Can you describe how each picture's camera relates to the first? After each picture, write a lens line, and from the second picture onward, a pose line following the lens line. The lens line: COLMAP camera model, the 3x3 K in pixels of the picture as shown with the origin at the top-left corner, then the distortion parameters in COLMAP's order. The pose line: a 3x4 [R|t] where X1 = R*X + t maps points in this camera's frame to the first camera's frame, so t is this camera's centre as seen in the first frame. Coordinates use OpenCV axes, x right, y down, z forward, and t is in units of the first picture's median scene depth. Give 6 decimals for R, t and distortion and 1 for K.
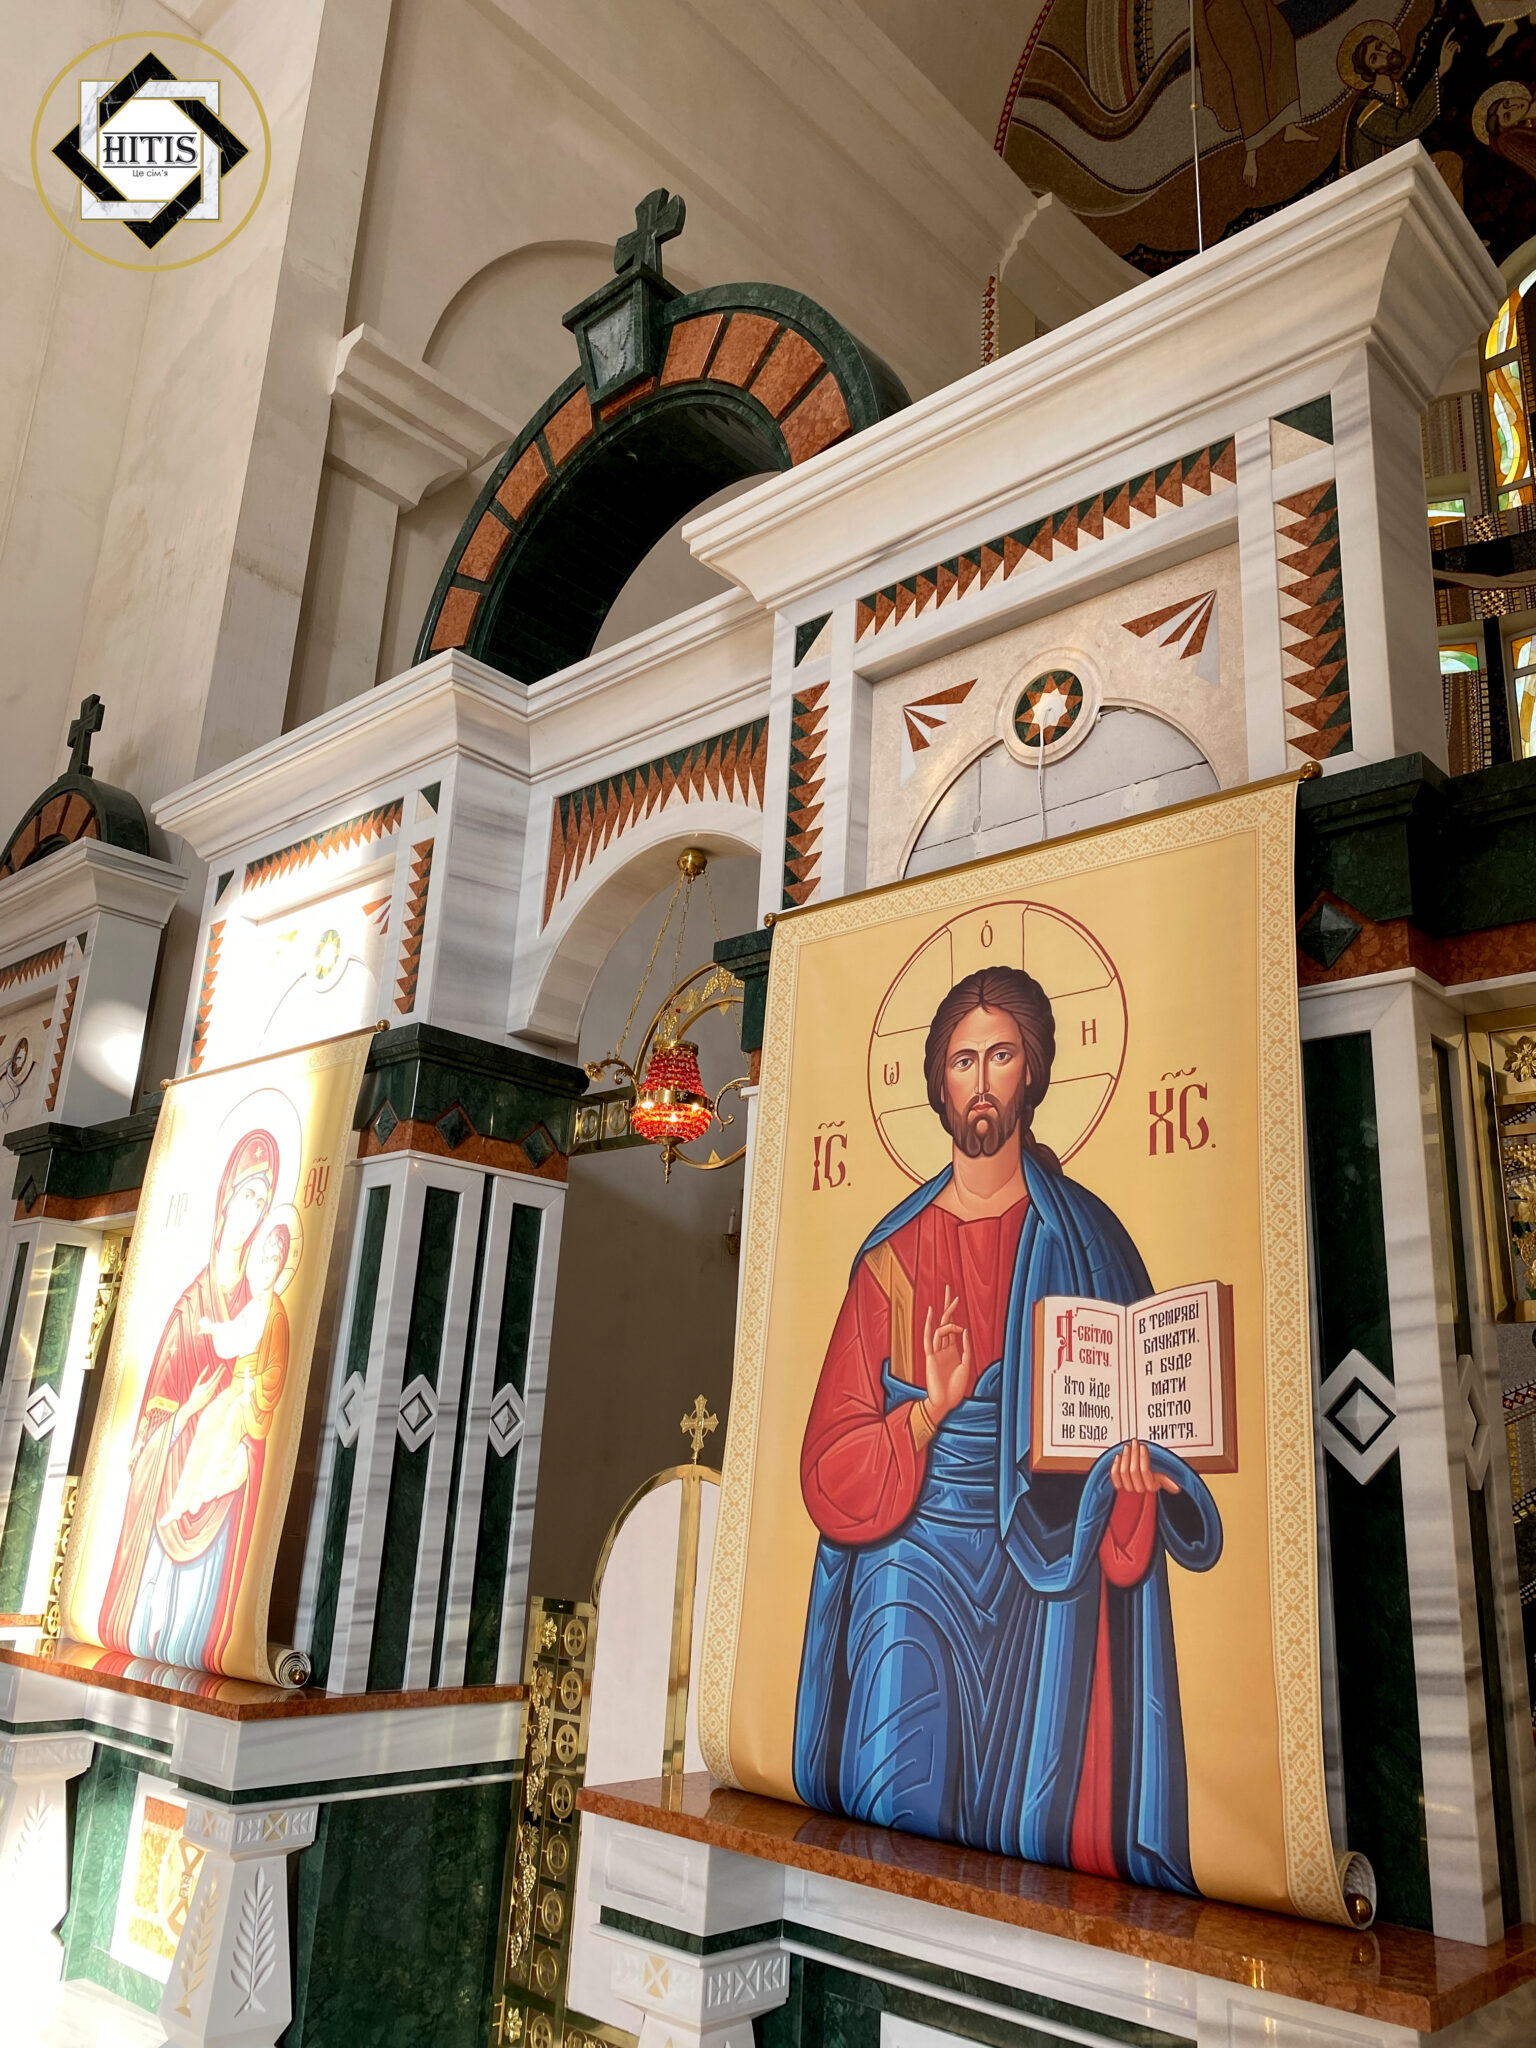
lens RADIAL K [[1558.9, 0, 787.8], [0, 1558.9, 1005.6], [0, 0, 1]] dist [0.068686, -0.111026]
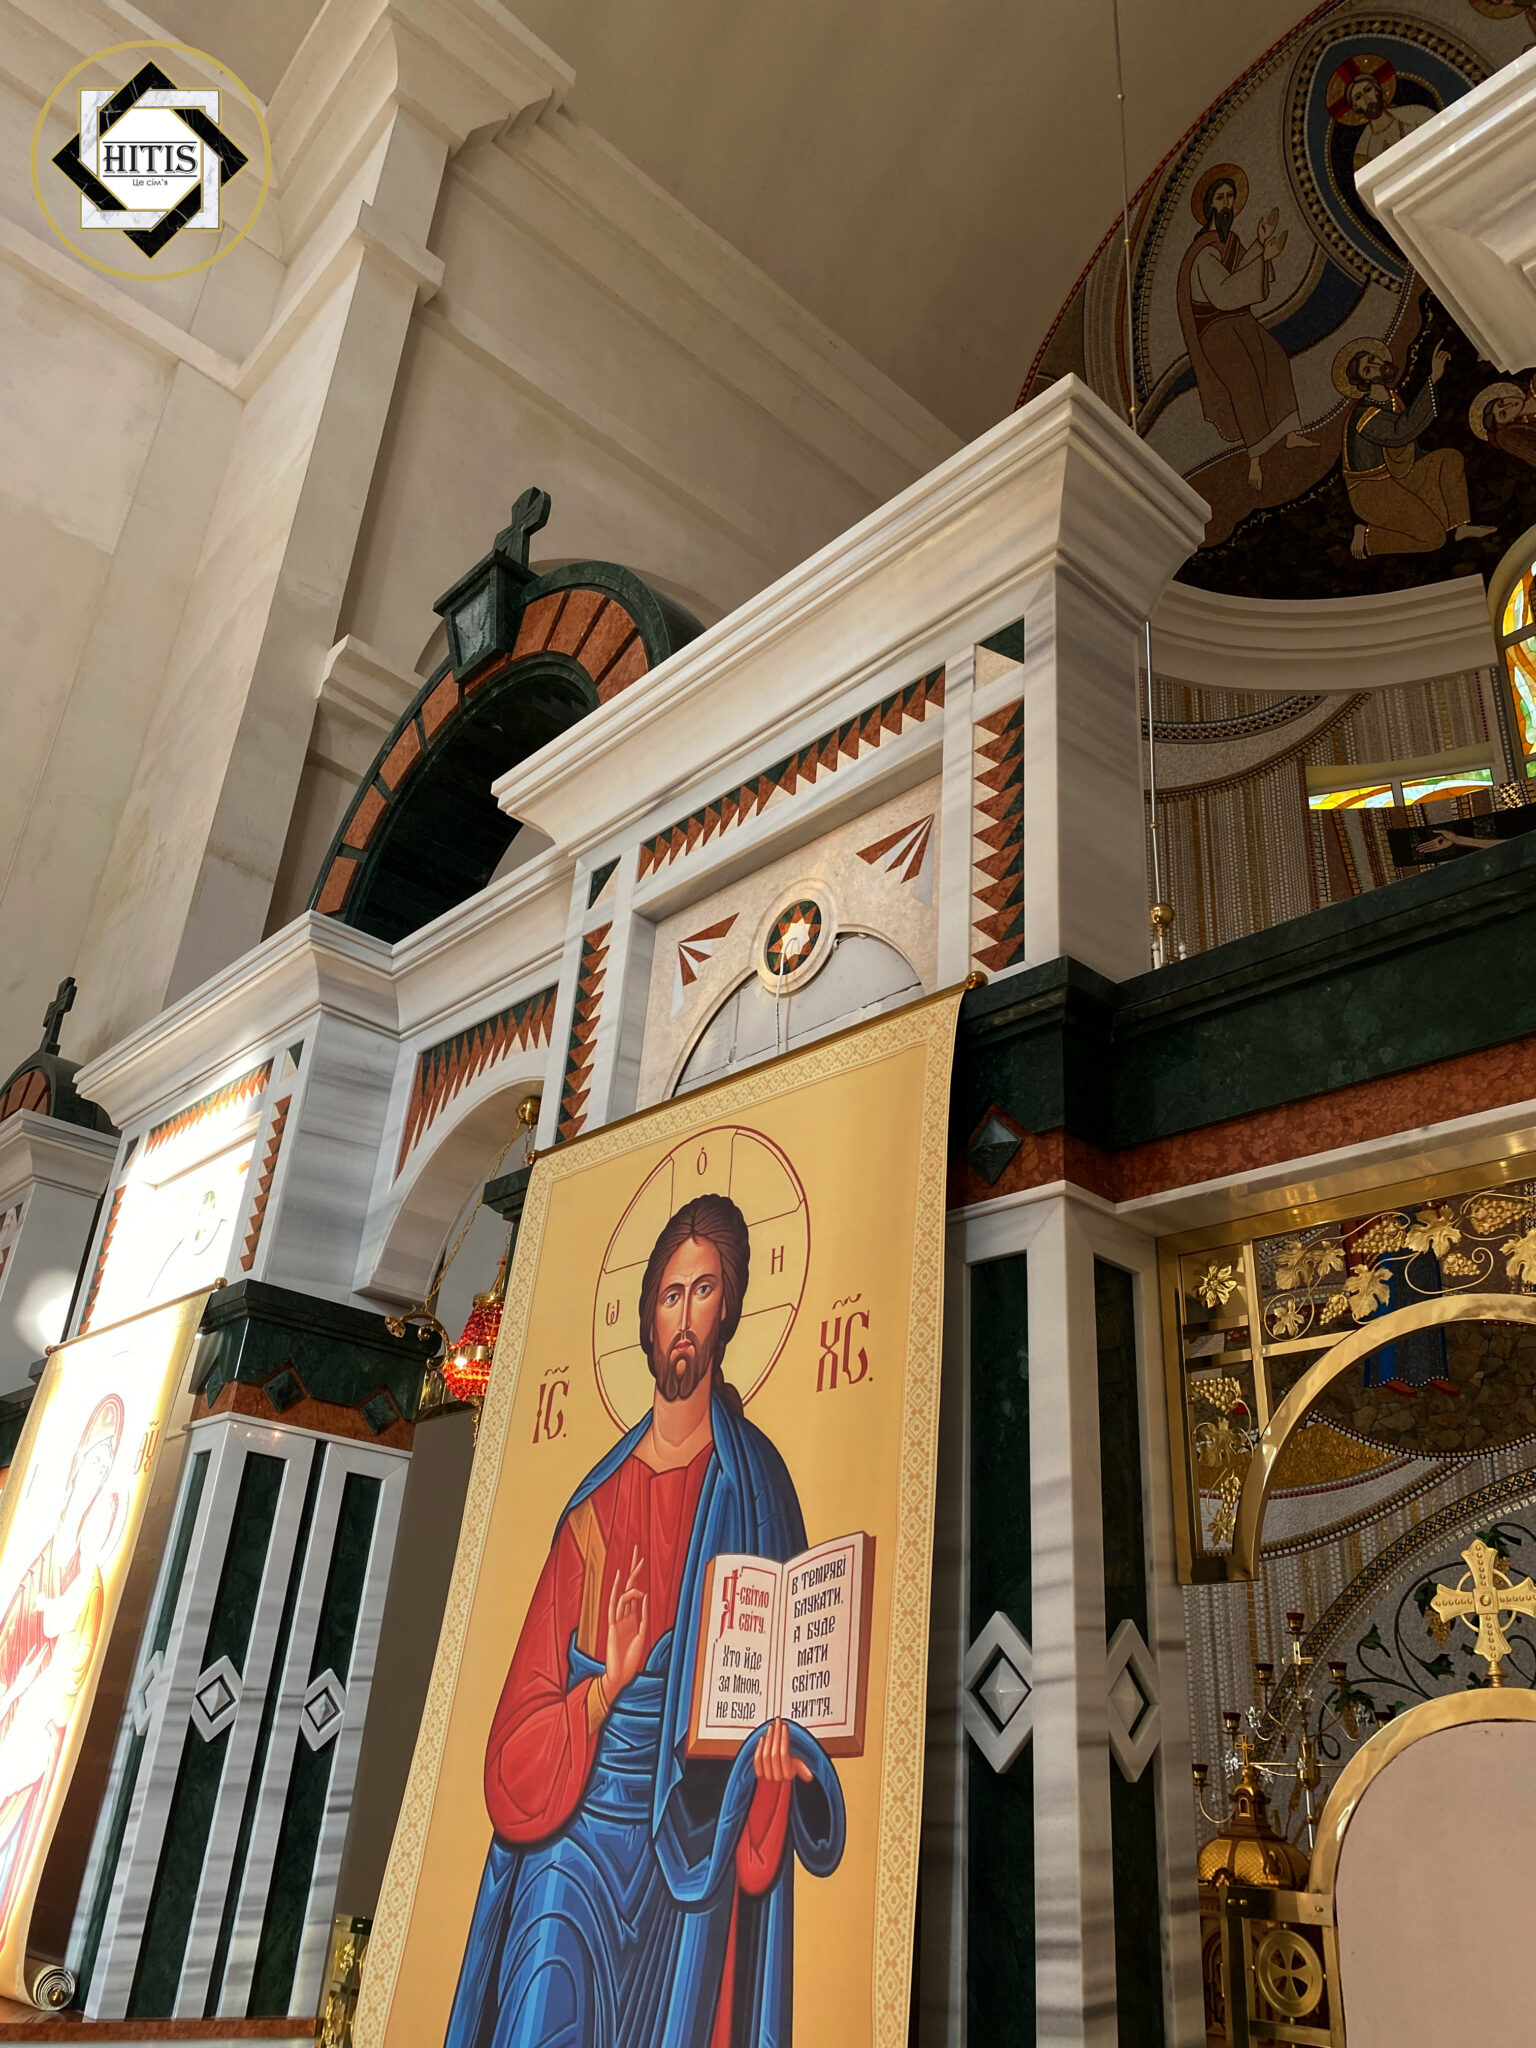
lens RADIAL K [[1567.1, 0, 768.0], [0, 1567.1, 1024.0], [0, 0, 1]] dist [0.015557, -0.011099]
pose [[0.996026, -0.019507, -0.086906, 0.257849], [0.004147, 0.984821, -0.173525, 0.037511], [0.088972, 0.172475, 0.980987, 0.050469]]
